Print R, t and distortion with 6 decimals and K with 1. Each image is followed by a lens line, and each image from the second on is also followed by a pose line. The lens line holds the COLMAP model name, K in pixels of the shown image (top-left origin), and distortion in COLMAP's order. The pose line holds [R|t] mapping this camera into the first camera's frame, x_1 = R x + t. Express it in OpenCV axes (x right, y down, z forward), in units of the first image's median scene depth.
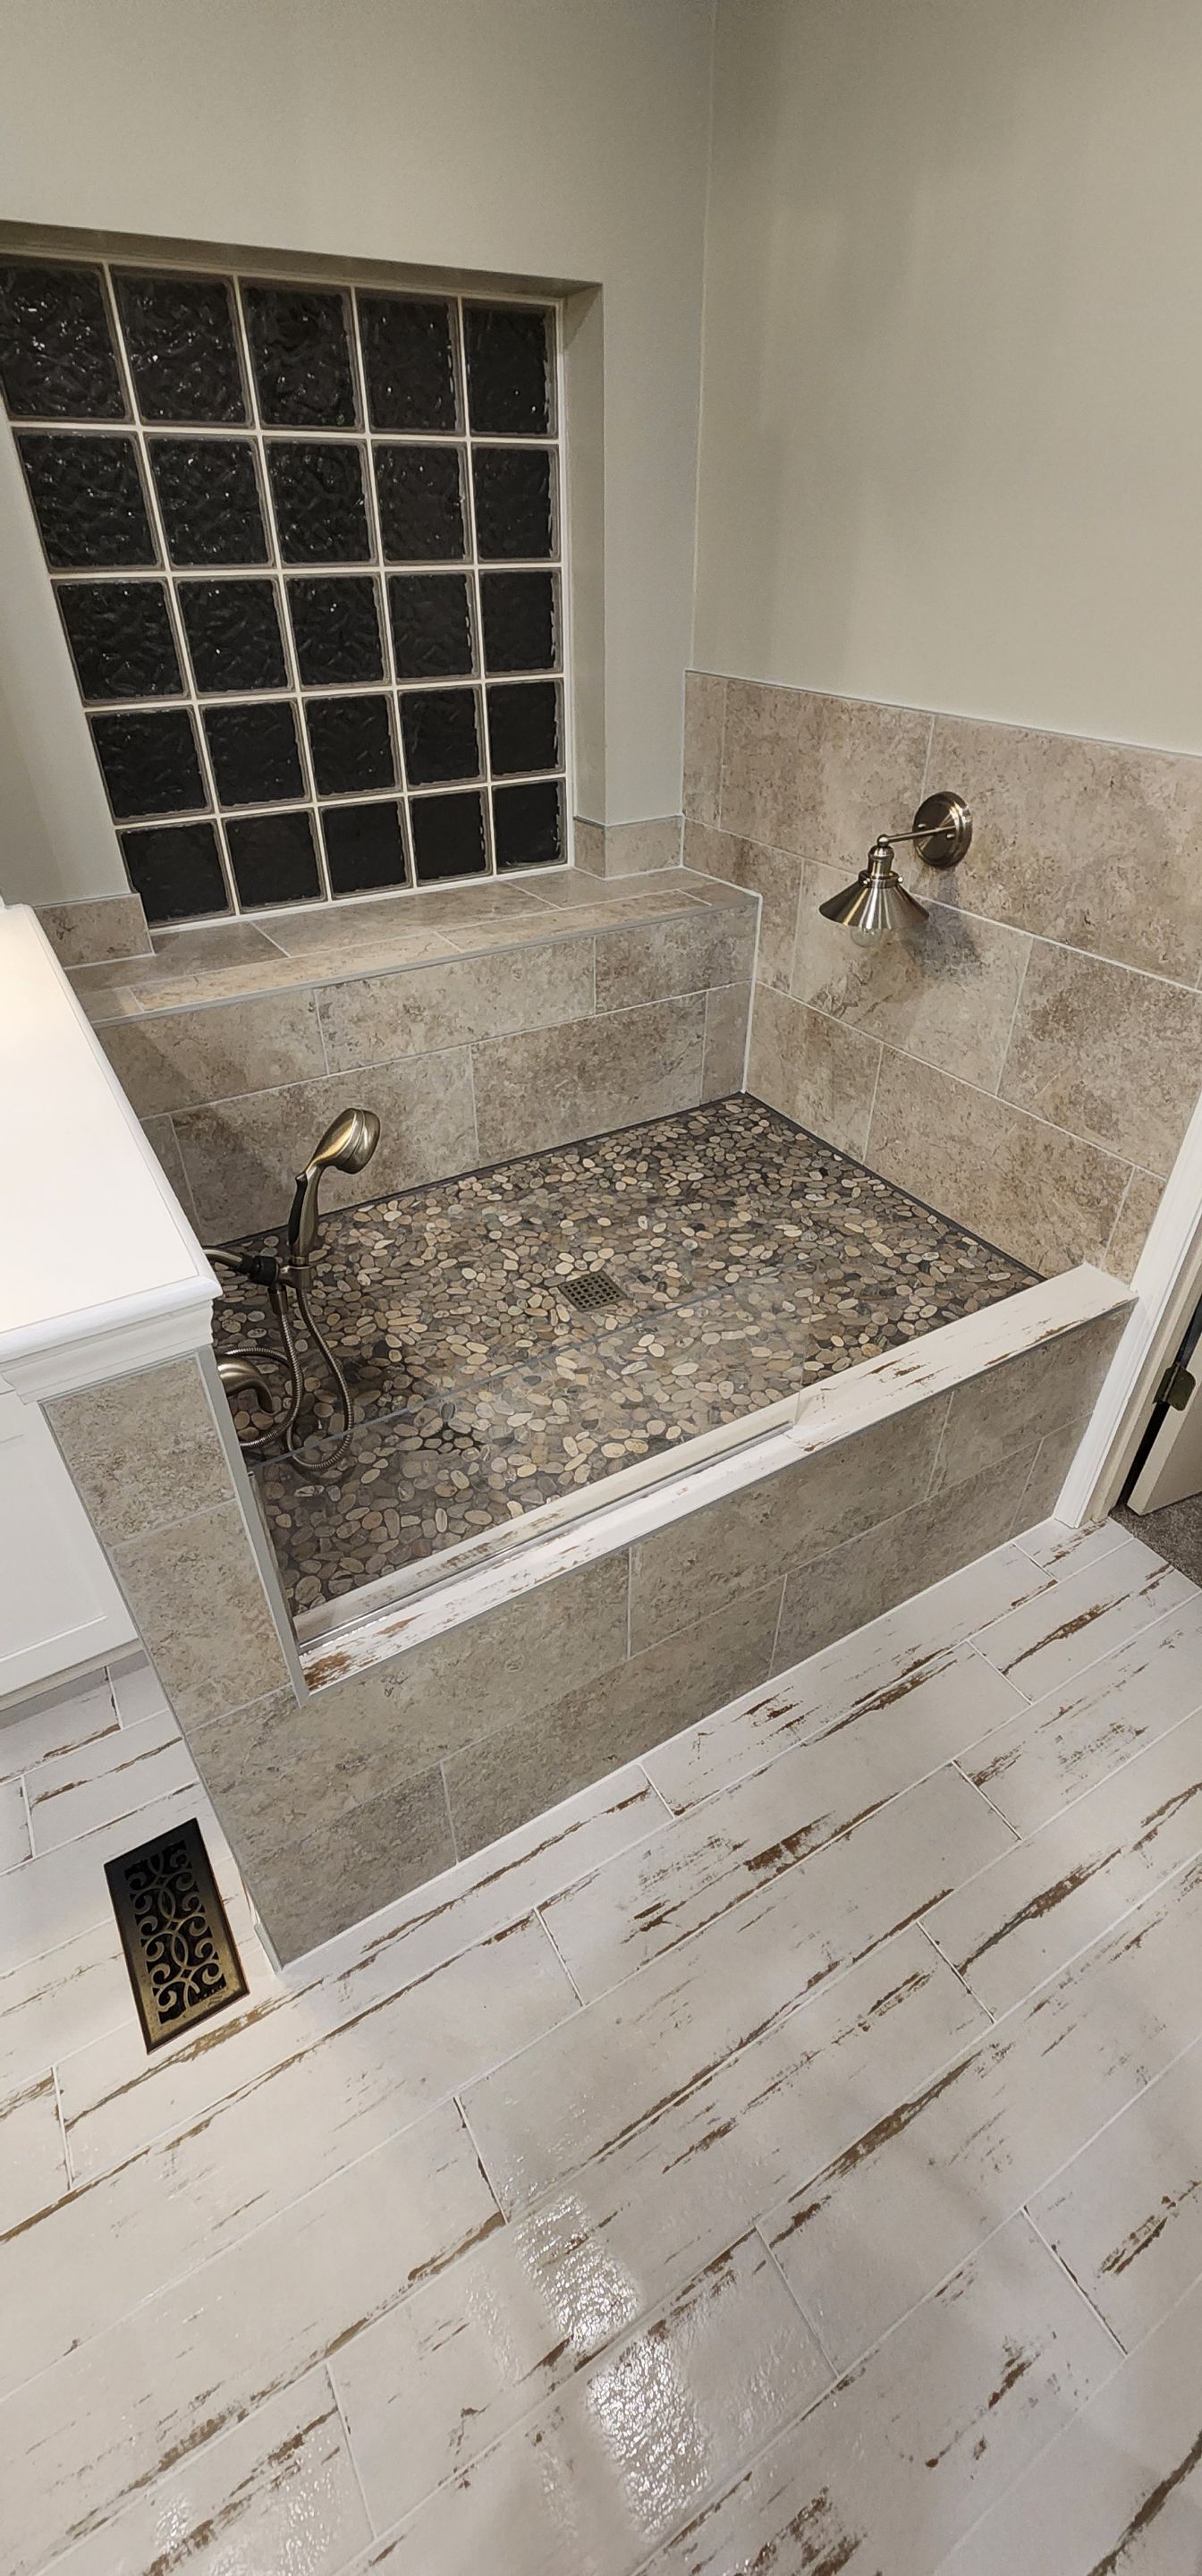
lens RADIAL K [[1050.3, 0, 596.9], [0, 1050.3, 1279.1], [0, 0, 1]] dist [0.002138, -0.002460]
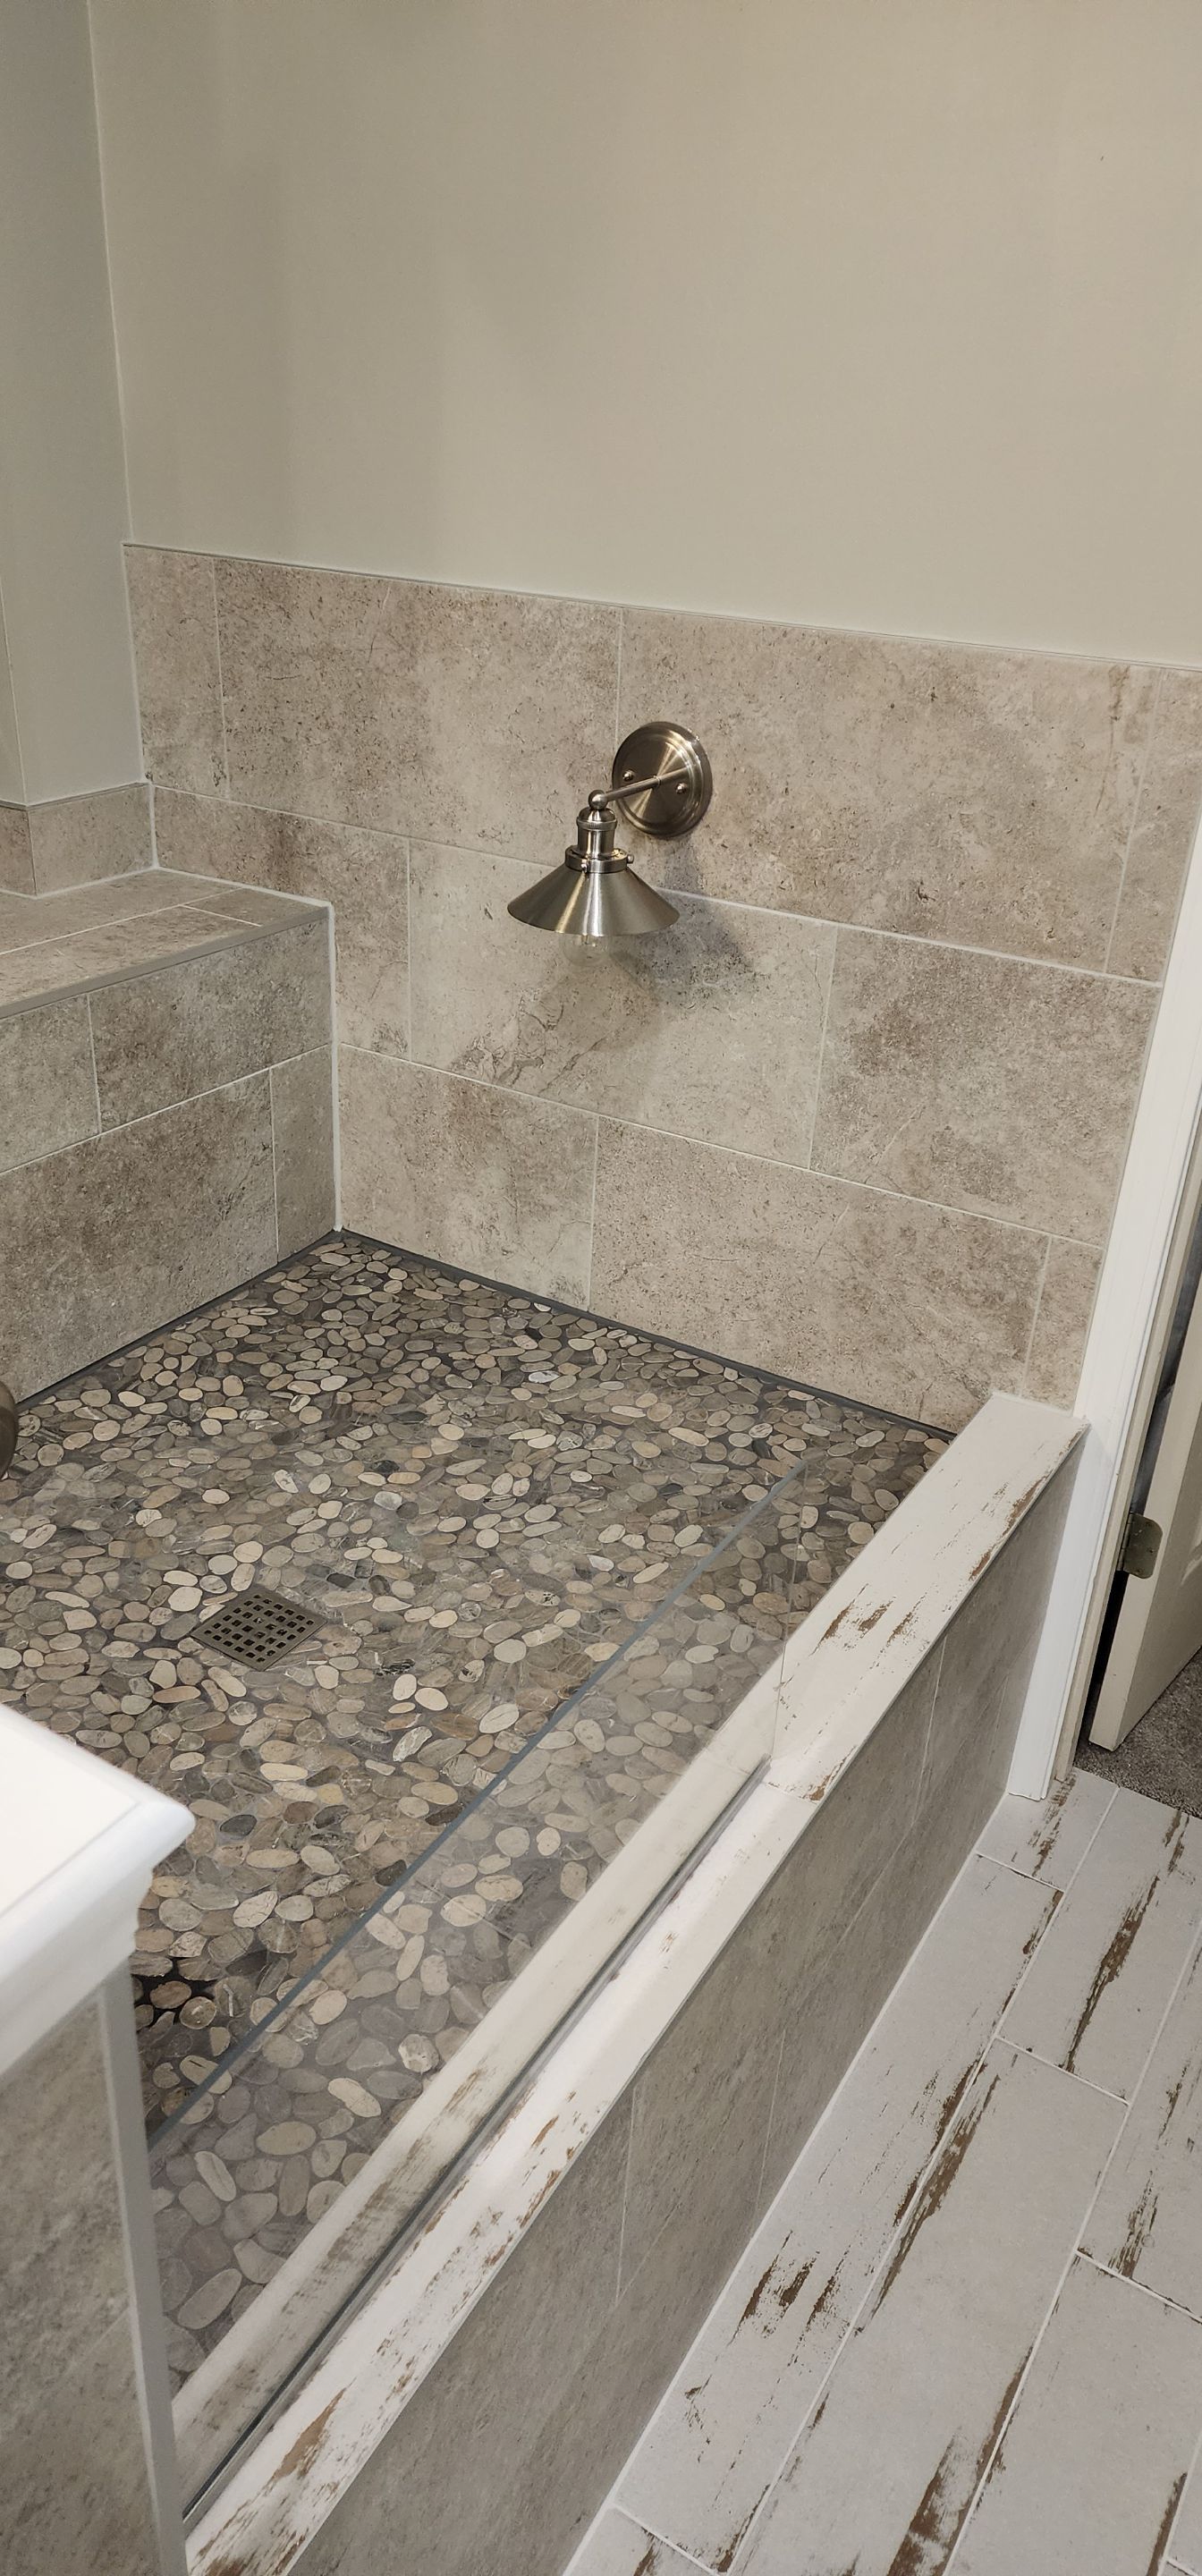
lens RADIAL K [[1716.1, 0, 593.0], [0, 1716.1, 1298.3], [0, 0, 1]] dist [0.106803, -0.107117]
pose [[0.884221, -0.175374, 0.432894, -0.206739], [0.230370, 0.970006, -0.077580, -0.043287], [-0.406304, 0.168323, 0.898100, 0.109001]]
